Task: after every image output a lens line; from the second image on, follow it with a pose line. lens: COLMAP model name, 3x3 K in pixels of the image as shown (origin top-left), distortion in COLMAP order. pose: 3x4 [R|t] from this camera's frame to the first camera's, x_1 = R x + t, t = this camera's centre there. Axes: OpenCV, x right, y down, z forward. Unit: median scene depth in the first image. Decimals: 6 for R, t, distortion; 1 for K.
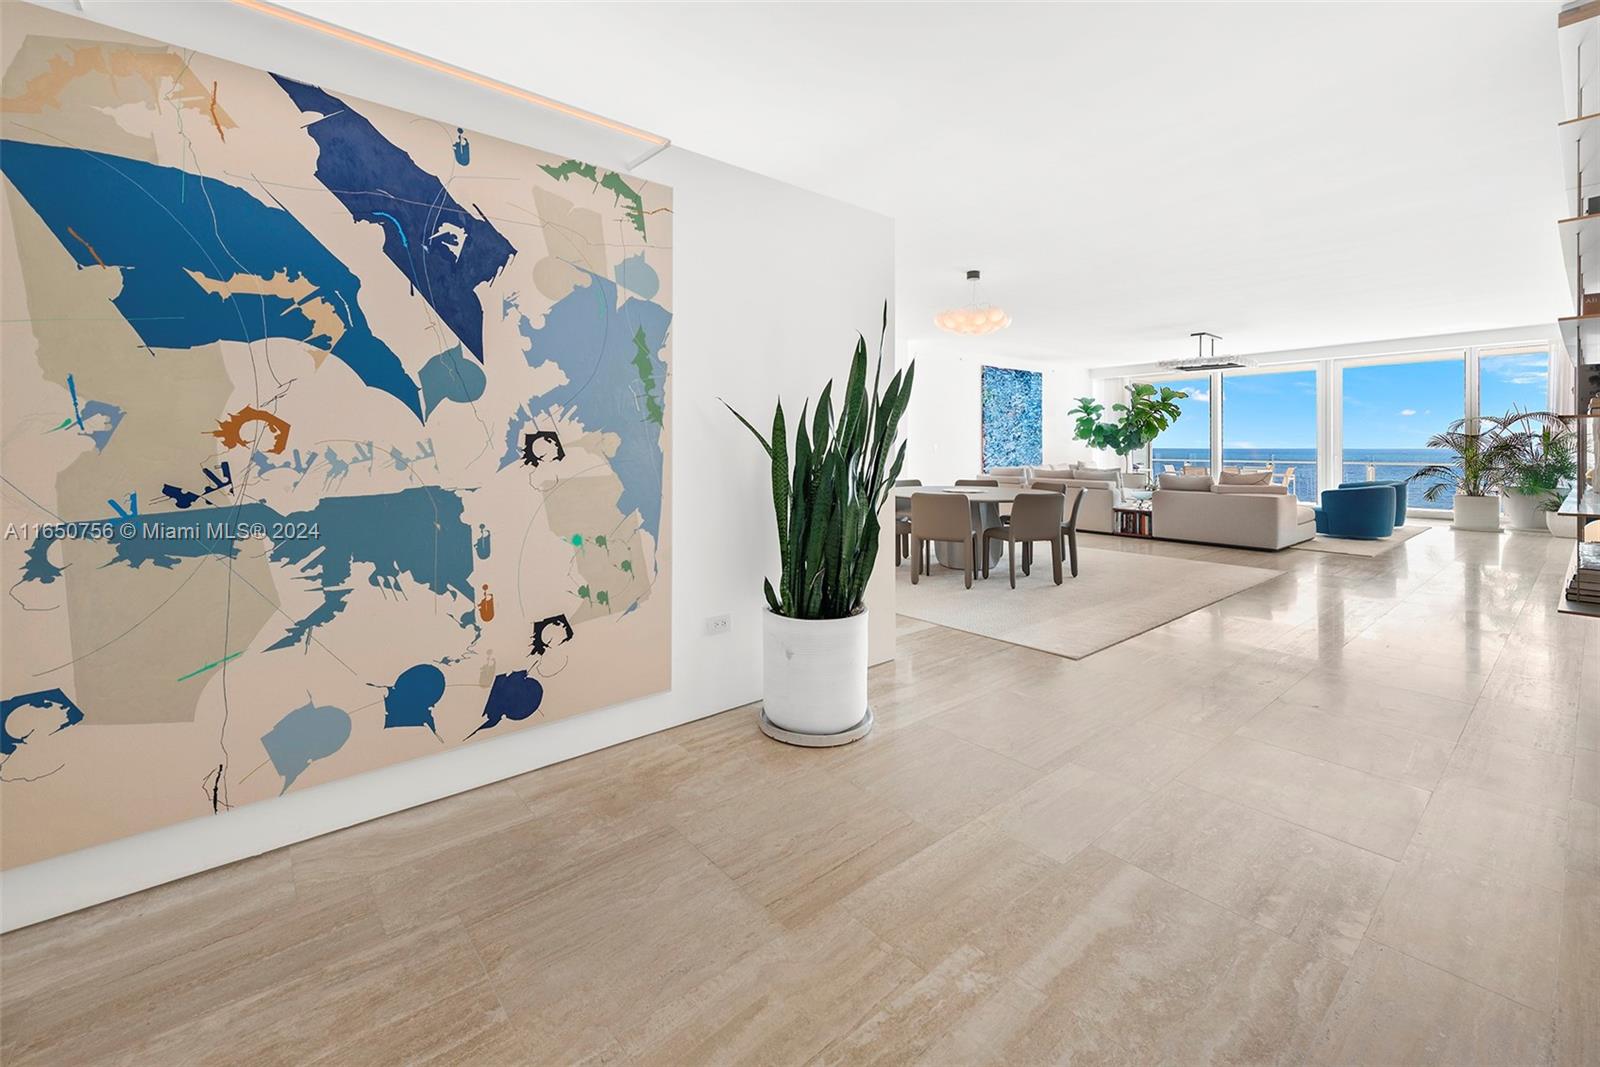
lens RADIAL K [[672.8, 0, 799.8], [0, 672.8, 447.7], [0, 0, 1]] dist [-0.006391, -0.000170]
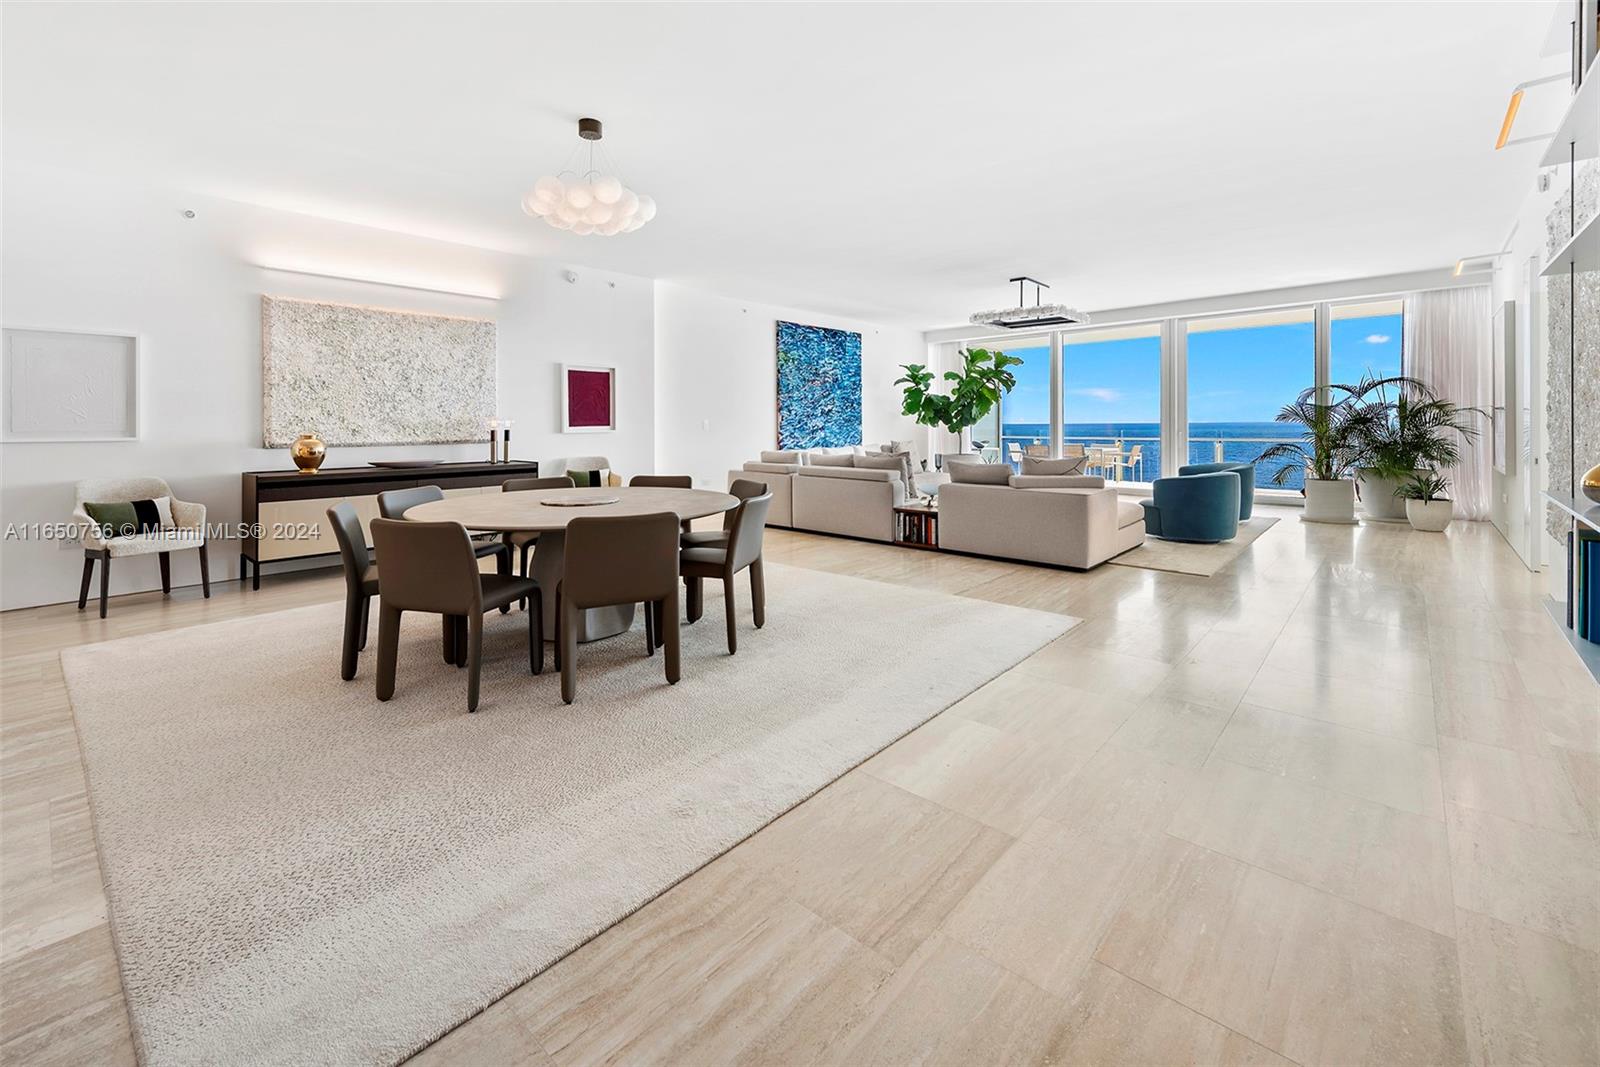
lens RADIAL K [[668.2, 0, 832.7], [0, 668.2, 432.6], [0, 0, 1]] dist [0.012303, -0.000082]
pose [[0.984658, -0.008489, 0.174289, 0.201354], [0.006485, 0.999906, 0.012065, -0.000161], [-0.174375, -0.010750, 0.984621, 0.220294]]
